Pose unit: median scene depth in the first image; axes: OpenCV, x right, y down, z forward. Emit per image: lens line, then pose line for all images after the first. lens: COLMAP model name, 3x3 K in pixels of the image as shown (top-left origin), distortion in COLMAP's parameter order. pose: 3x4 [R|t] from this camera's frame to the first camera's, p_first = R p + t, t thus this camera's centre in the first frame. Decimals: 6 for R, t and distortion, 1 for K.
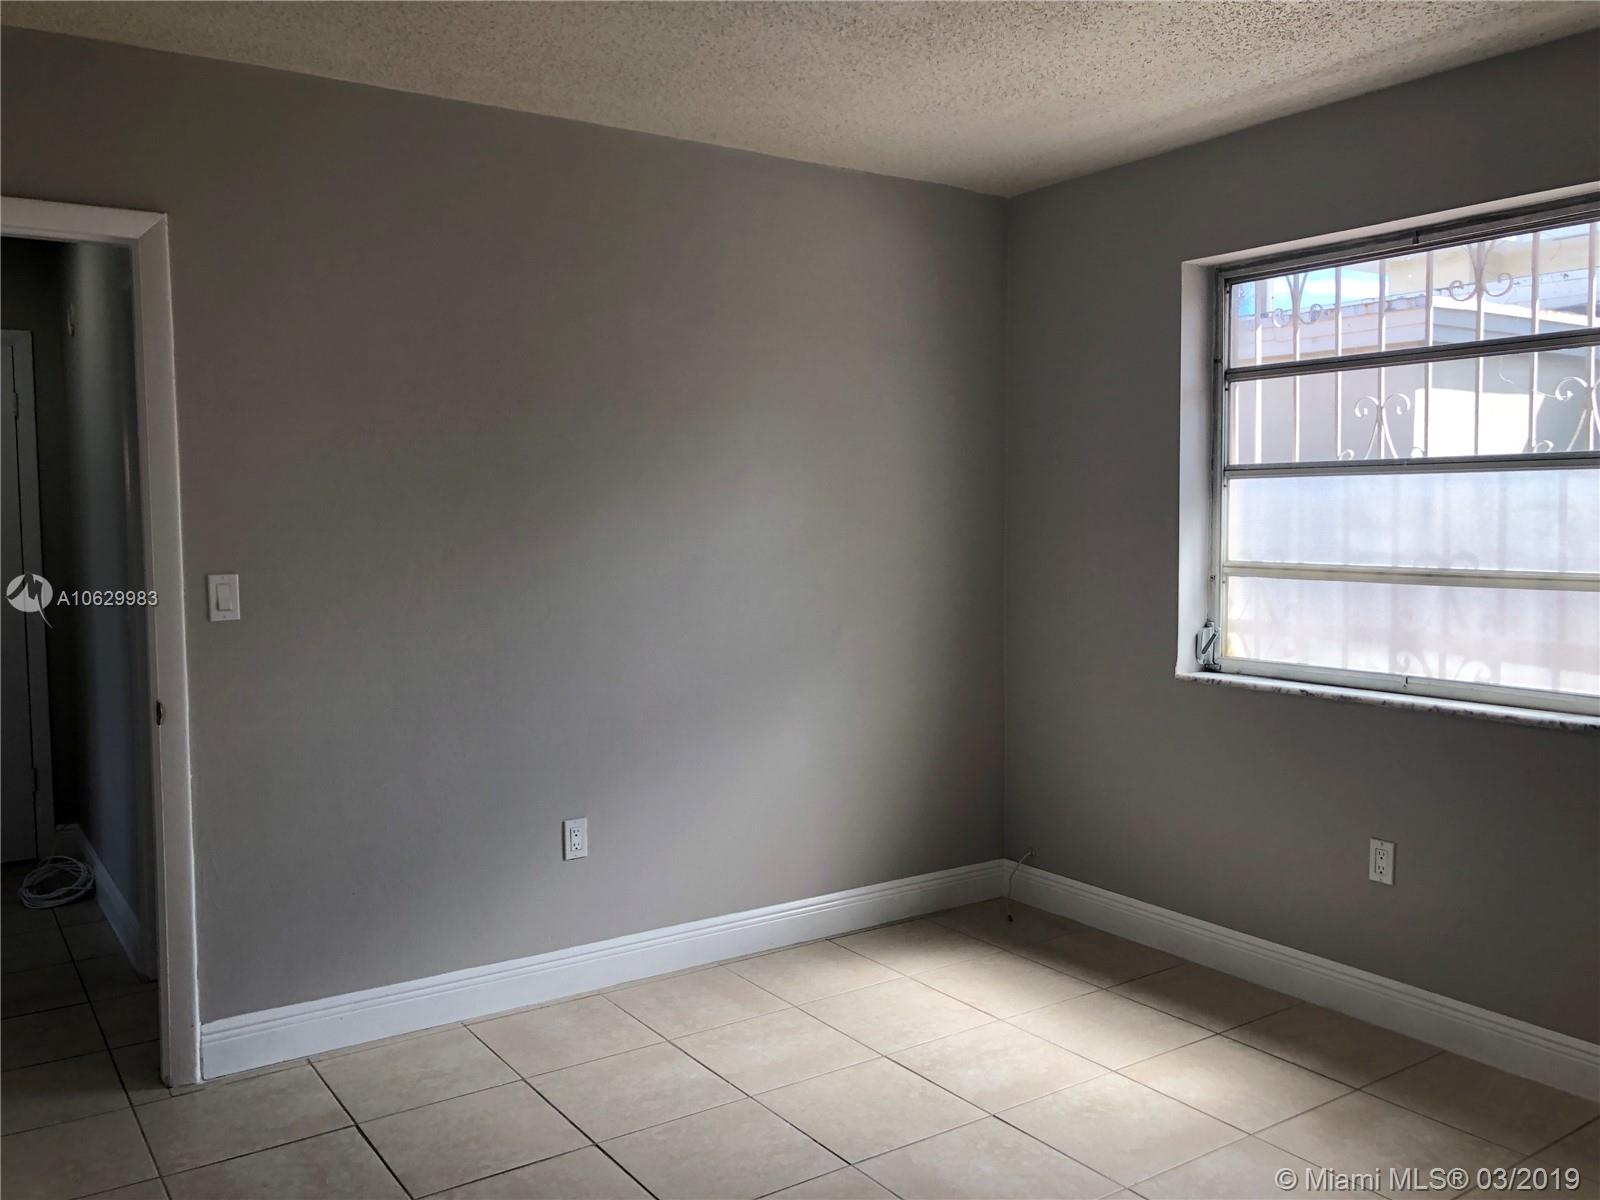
lens RADIAL K [[1322.1, 0, 802.3], [0, 1322.1, 596.6], [0, 0, 1]] dist [0.040209, -0.038171]
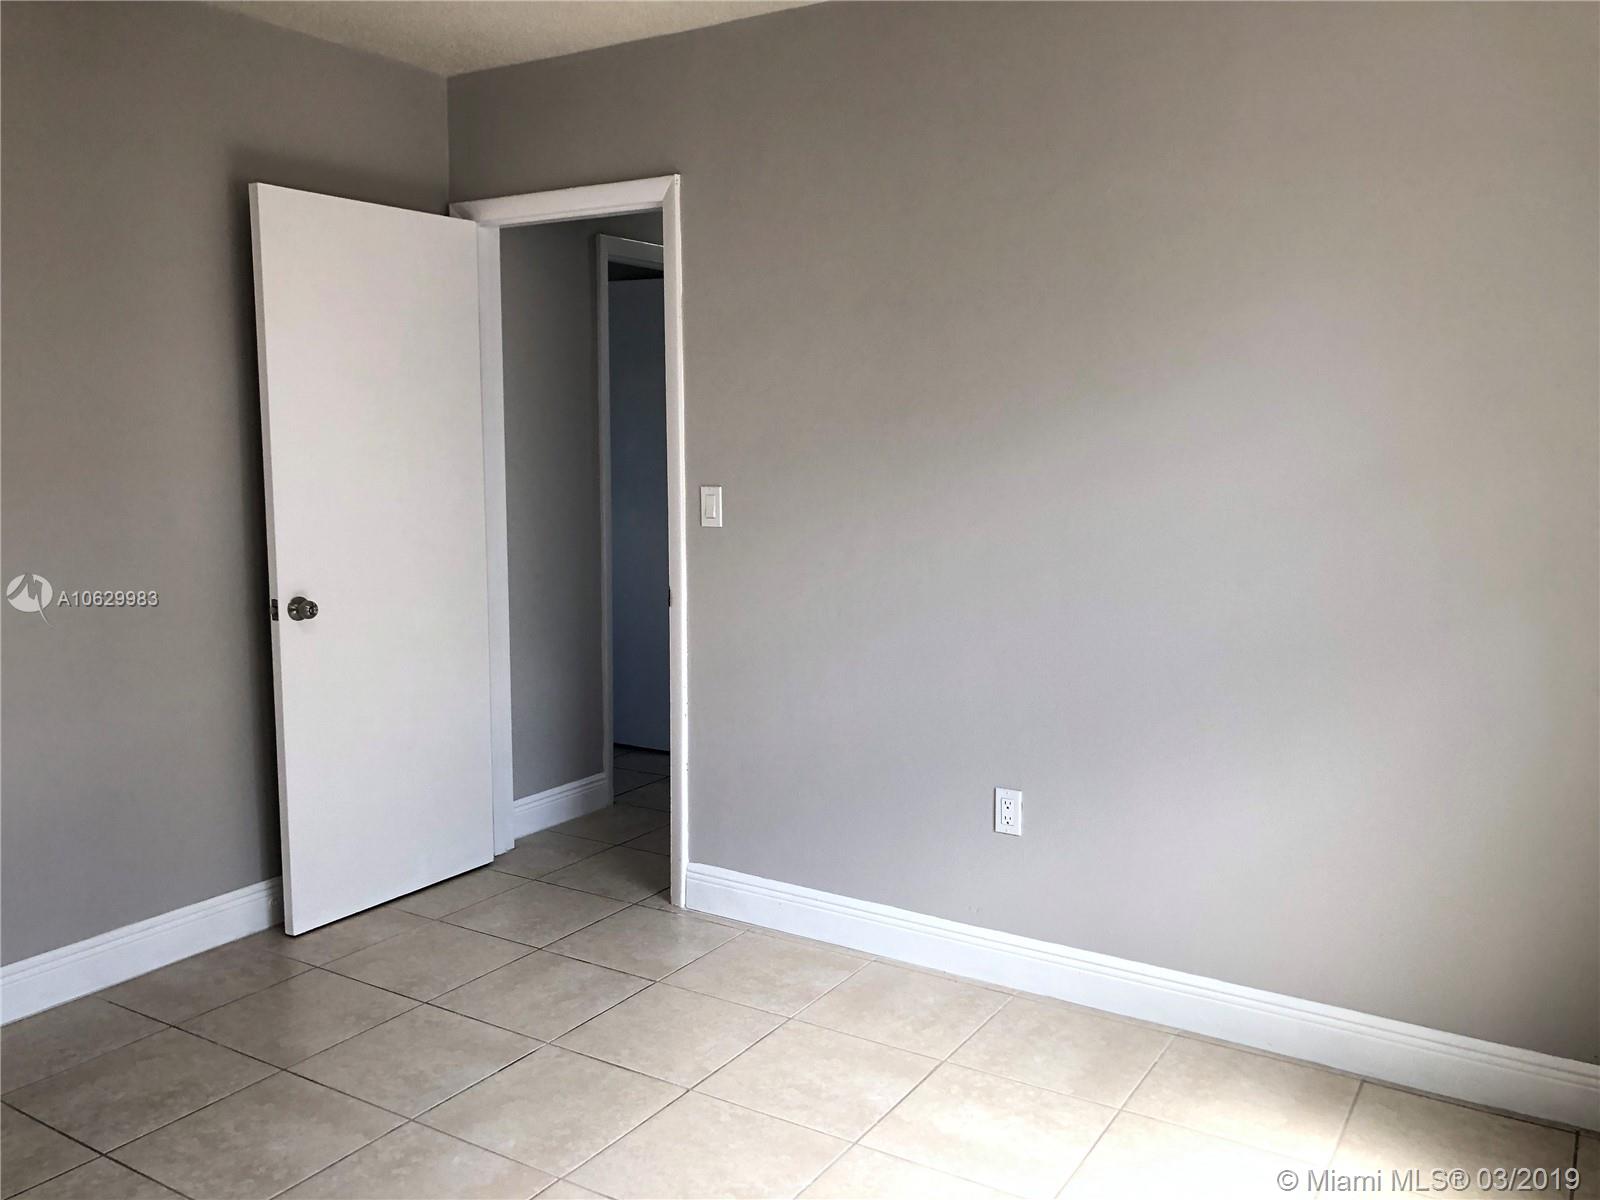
lens RADIAL K [[1322.1, 0, 802.3], [0, 1322.1, 596.6], [0, 0, 1]] dist [0.040209, -0.038171]
pose [[0.396251, 0.117865, -0.910545, 0.642591], [-0.065451, 0.992829, 0.100034, -0.041543], [0.915806, 0.019958, 0.401124, 0.612224]]
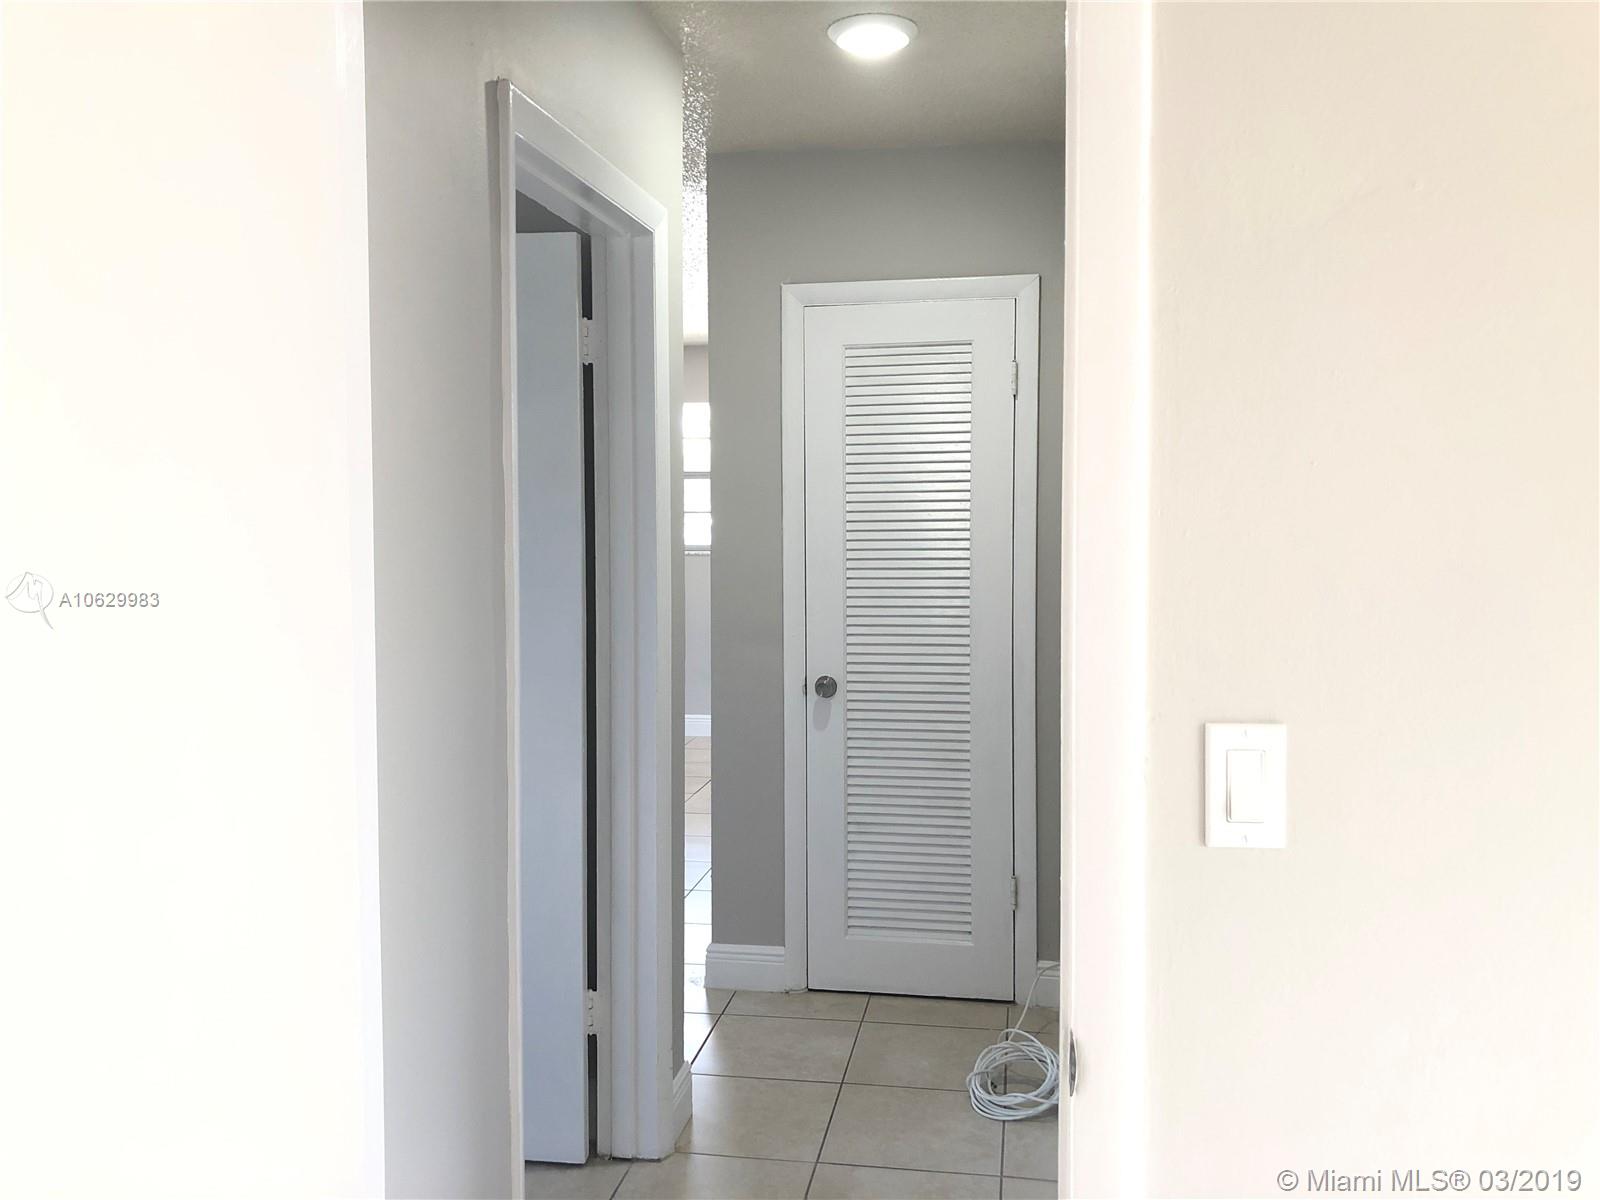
lens RADIAL K [[1322.1, 0, 802.3], [0, 1322.1, 596.6], [0, 0, 1]] dist [0.040209, -0.038171]
pose [[0.727197, 0.036003, -0.685484, -0.274470], [-0.050261, 0.998736, -0.000864, -0.044456], [0.684586, 0.035081, 0.728088, 0.647517]]
